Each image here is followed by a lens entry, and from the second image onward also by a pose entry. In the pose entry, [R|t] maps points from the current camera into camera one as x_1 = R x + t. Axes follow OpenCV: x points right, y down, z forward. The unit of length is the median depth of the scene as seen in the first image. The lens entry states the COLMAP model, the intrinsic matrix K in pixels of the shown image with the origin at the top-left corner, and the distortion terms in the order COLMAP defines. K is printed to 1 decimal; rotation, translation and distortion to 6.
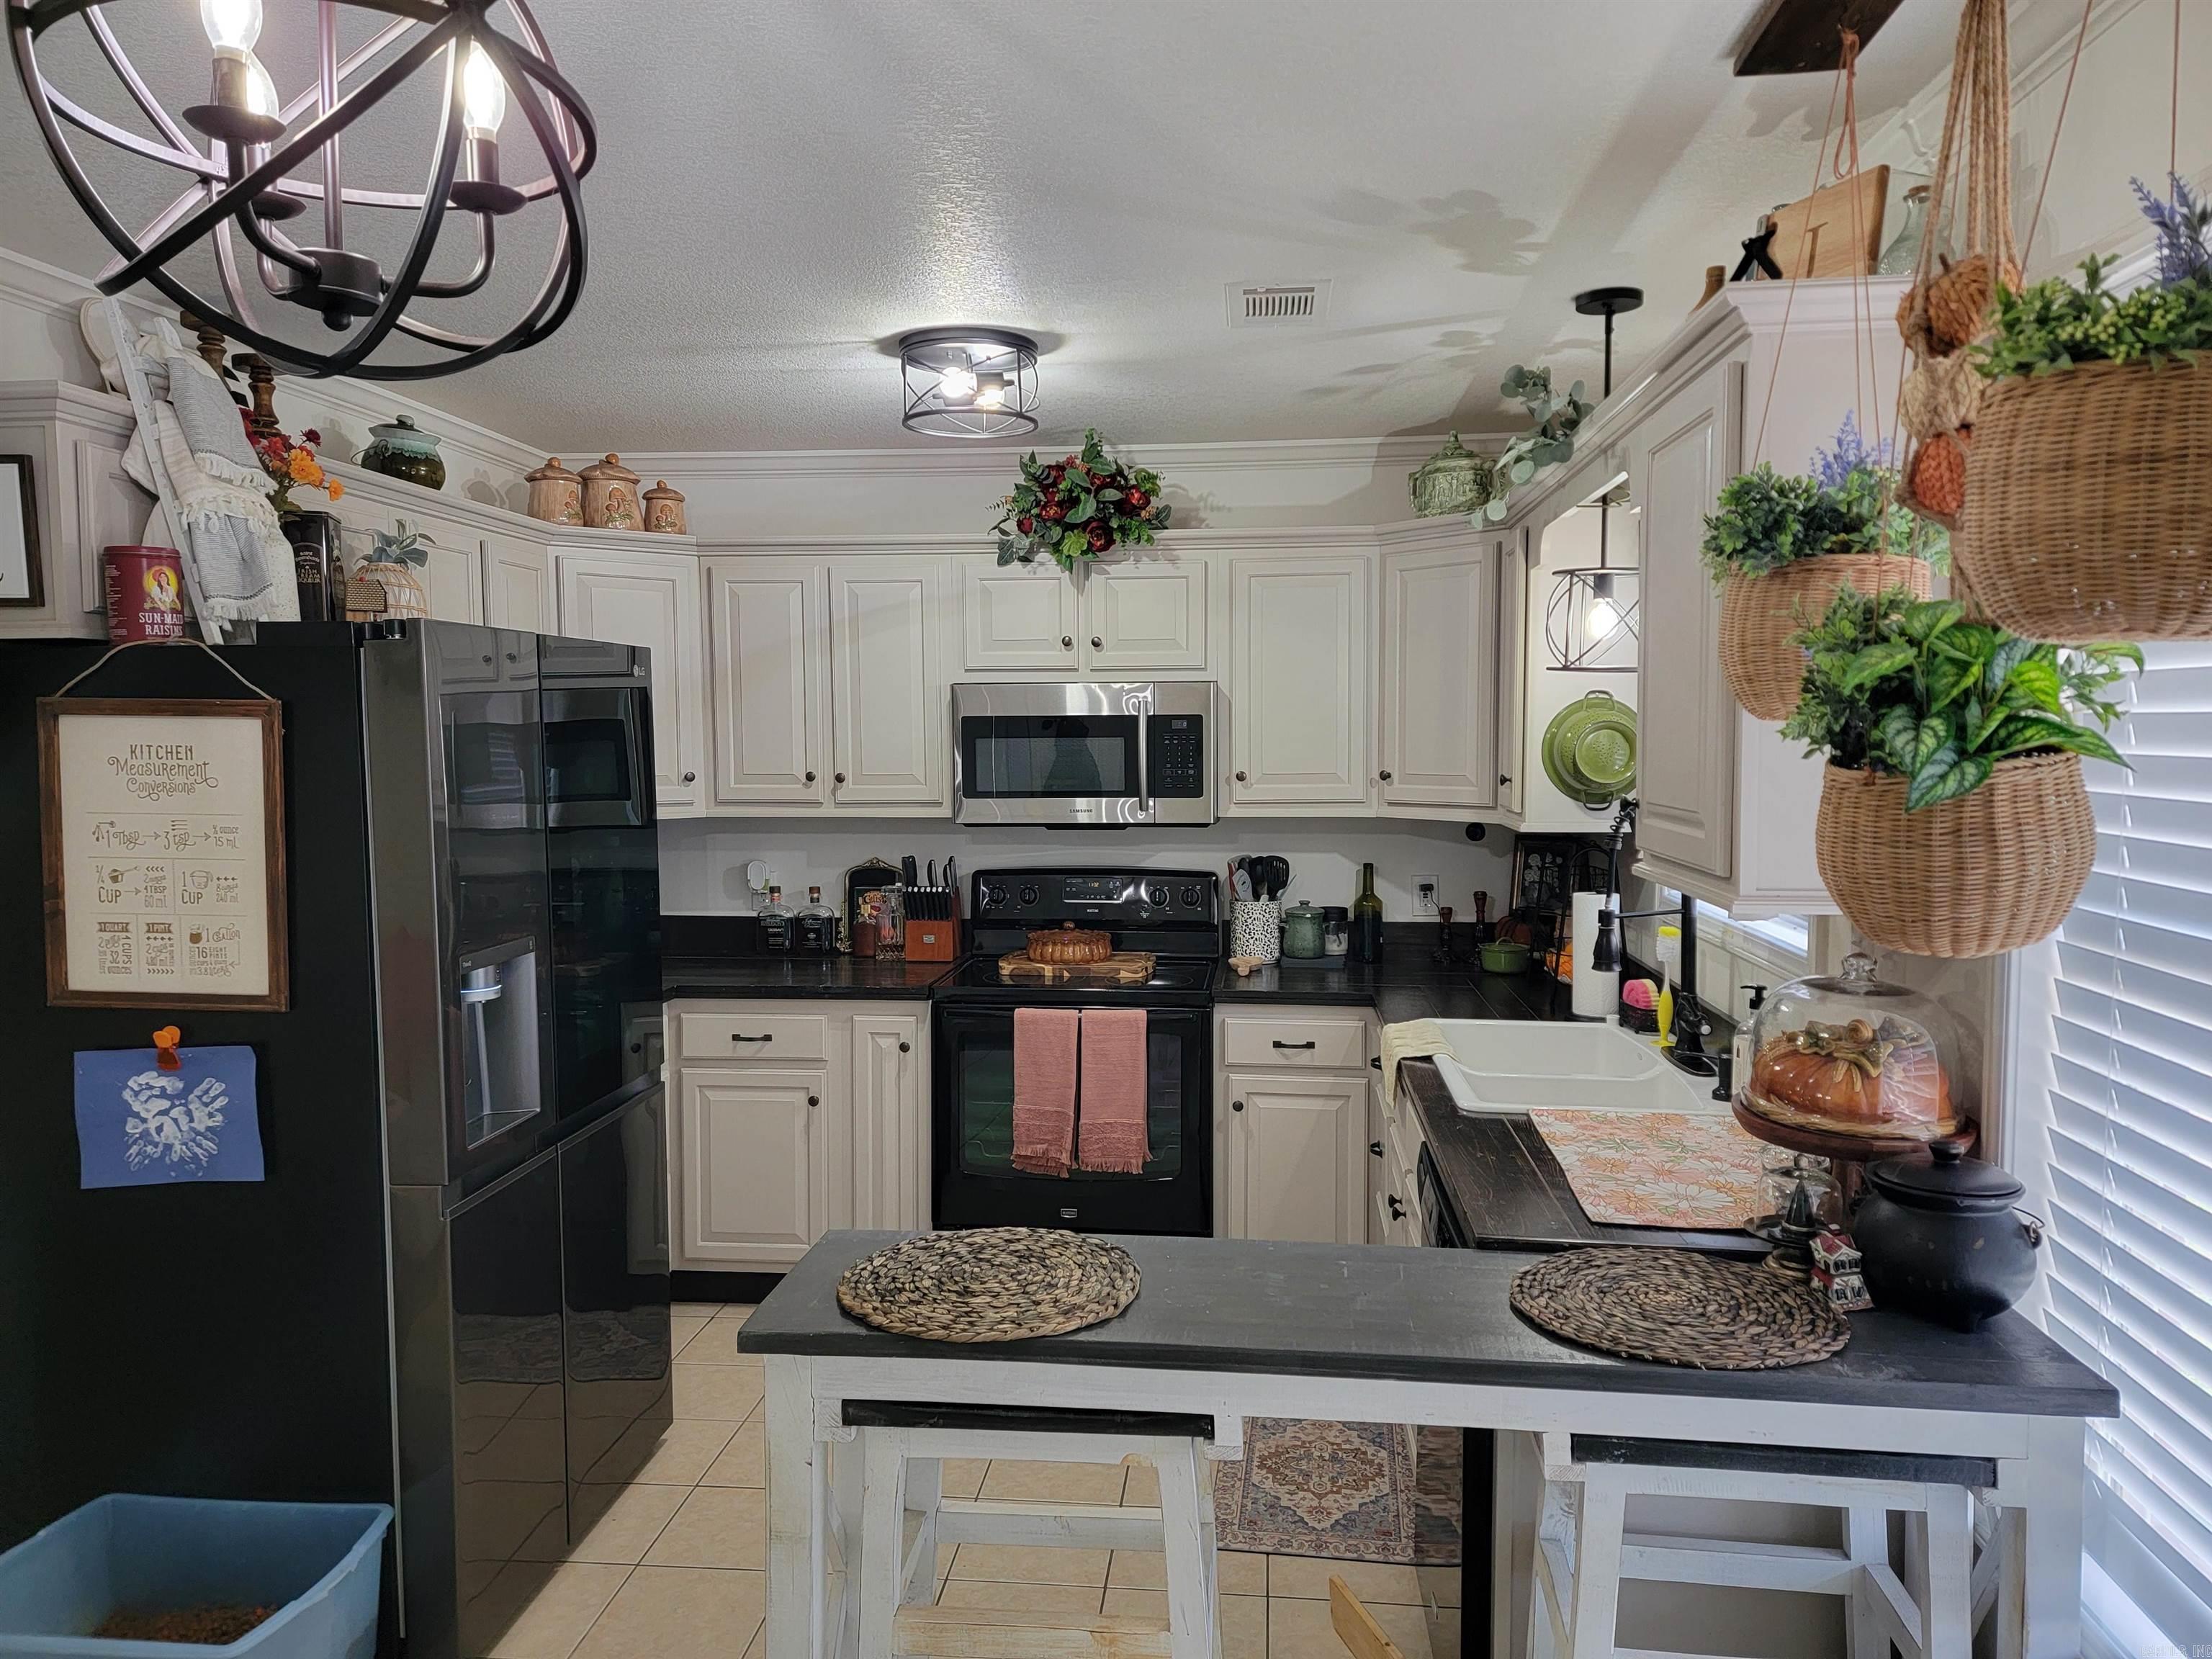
lens RADIAL K [[1538.4, 0, 1123.9], [0, 1538.4, 833.3], [0, 0, 1]] dist [0.041577, -0.001018]
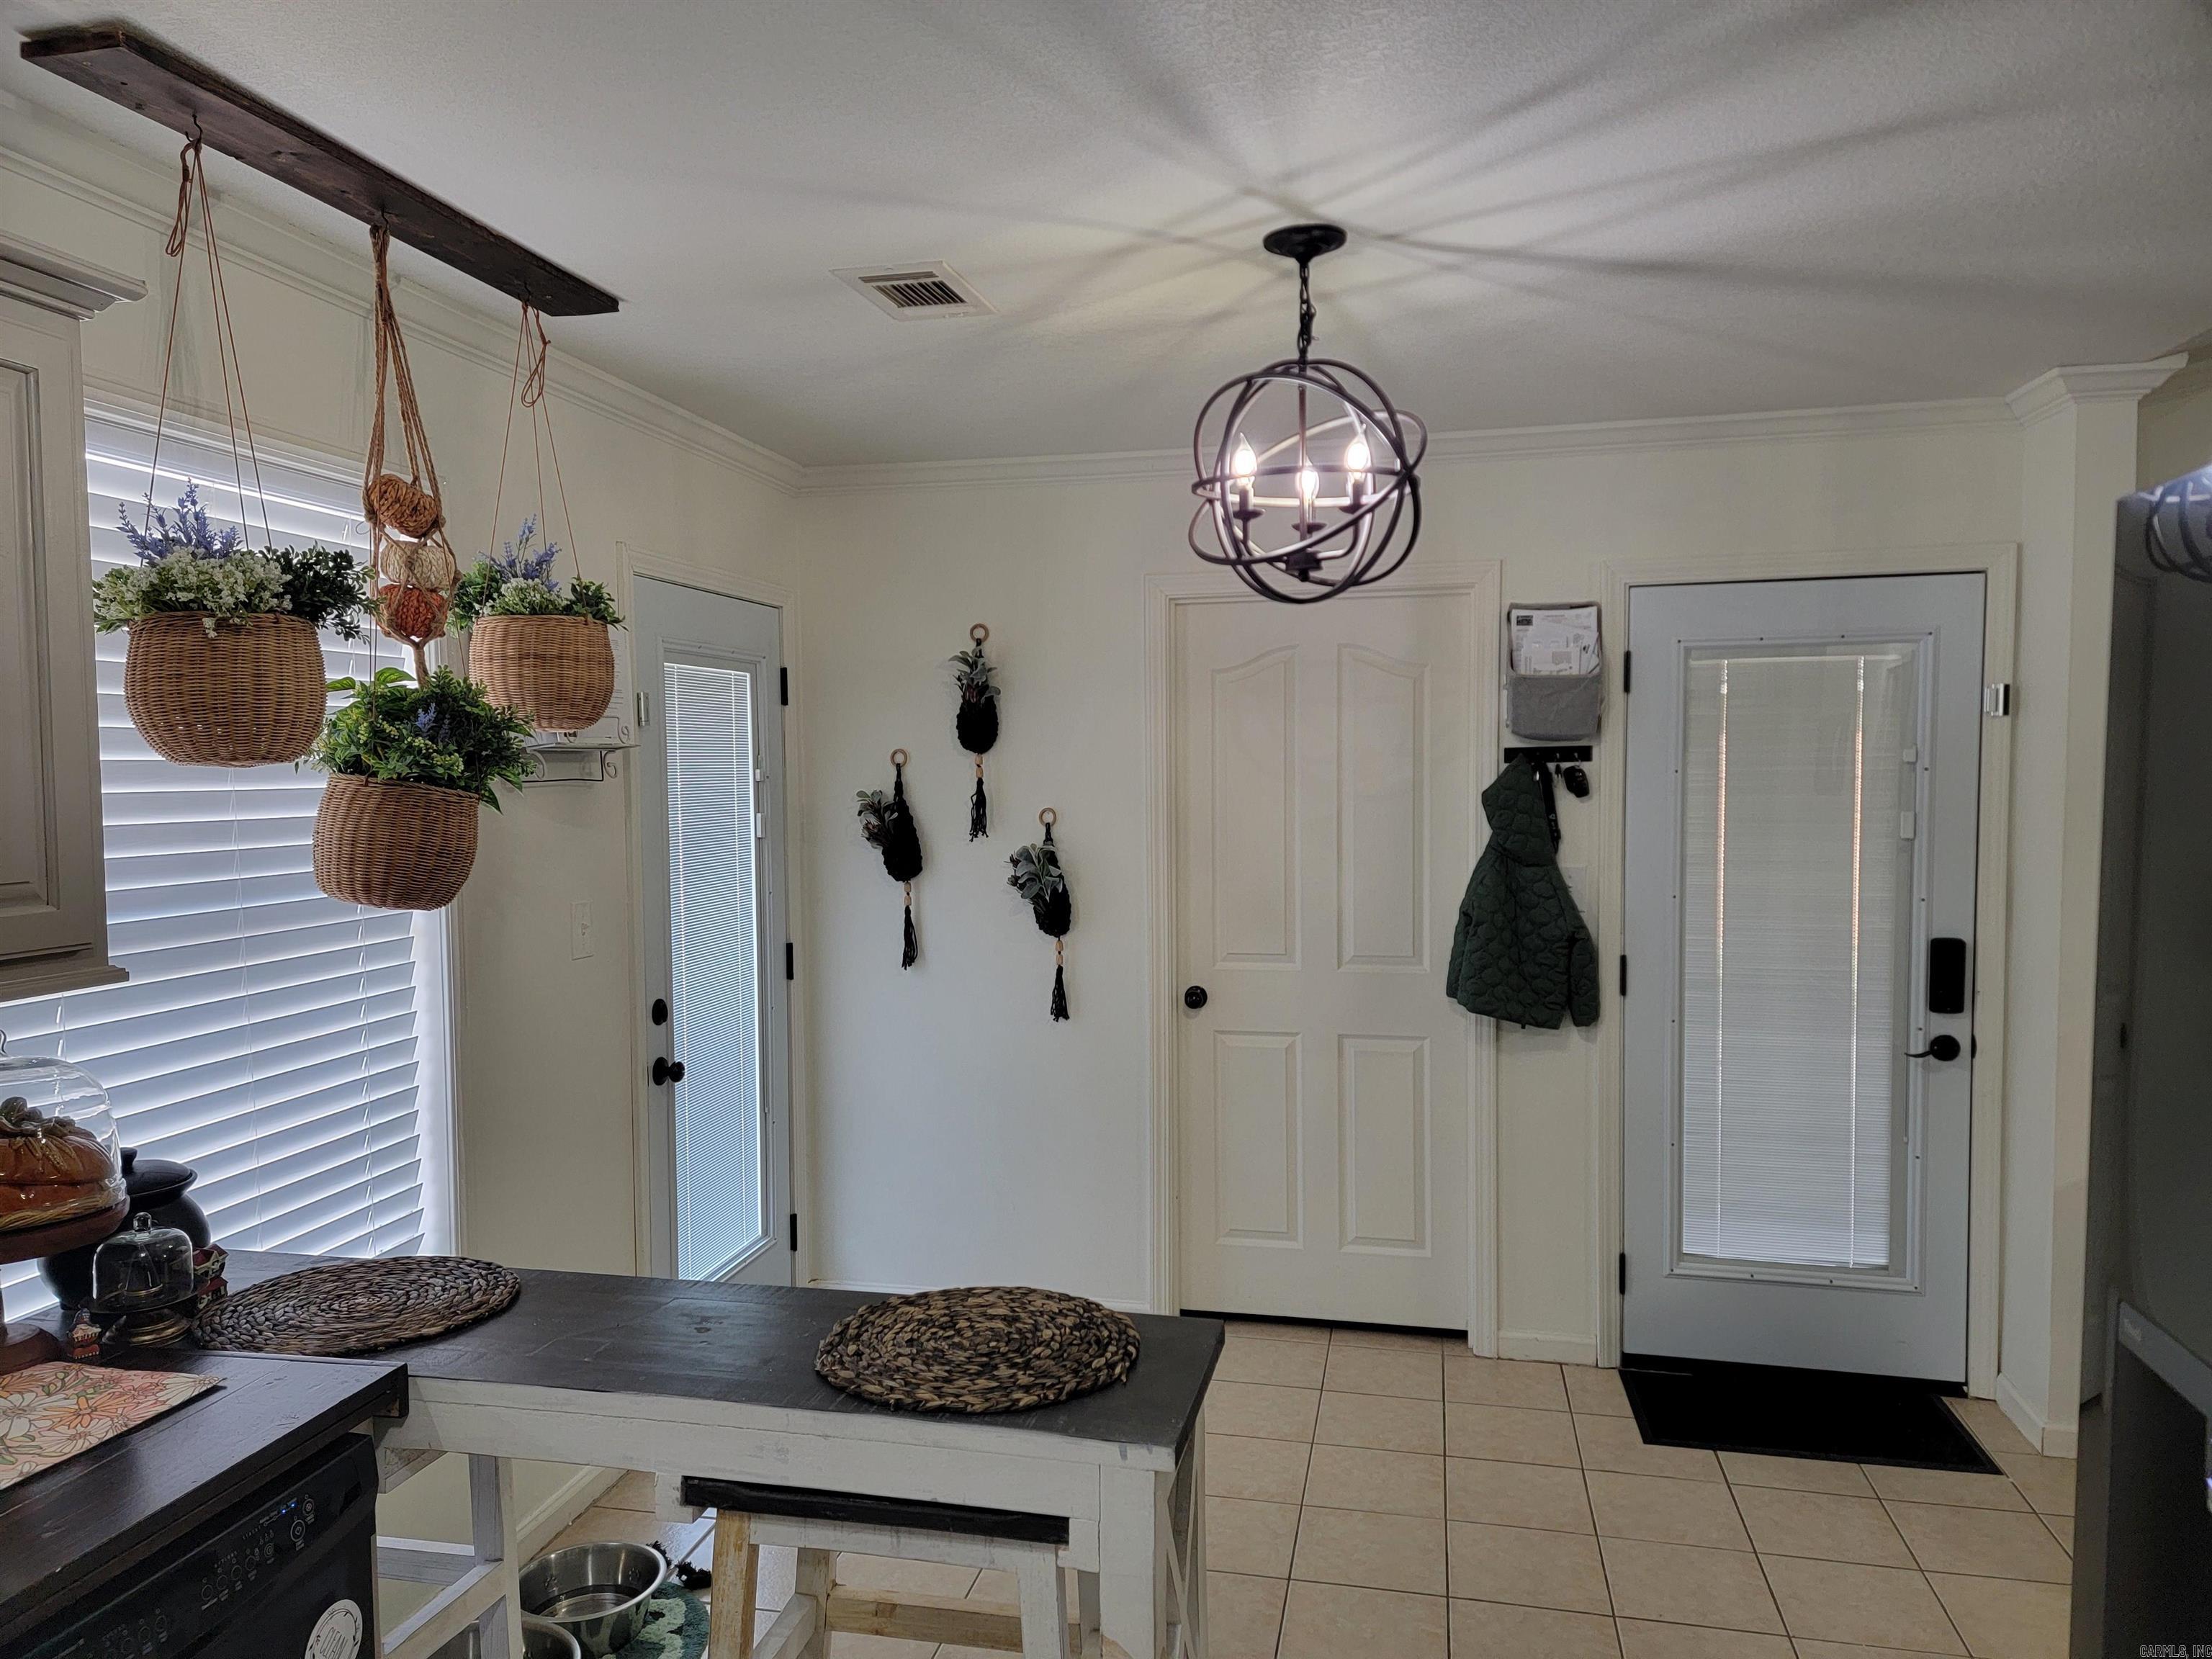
lens RADIAL K [[1525.6, 0, 1114.6], [0, 1525.6, 853.0], [0, 0, 1]] dist [0.122120, -0.112209]
pose [[-0.993650, 0.004623, 0.112419, -0.266983], [0.019926, 0.990592, 0.135387, -0.130321], [-0.110735, 0.136767, -0.984394, 1.823195]]
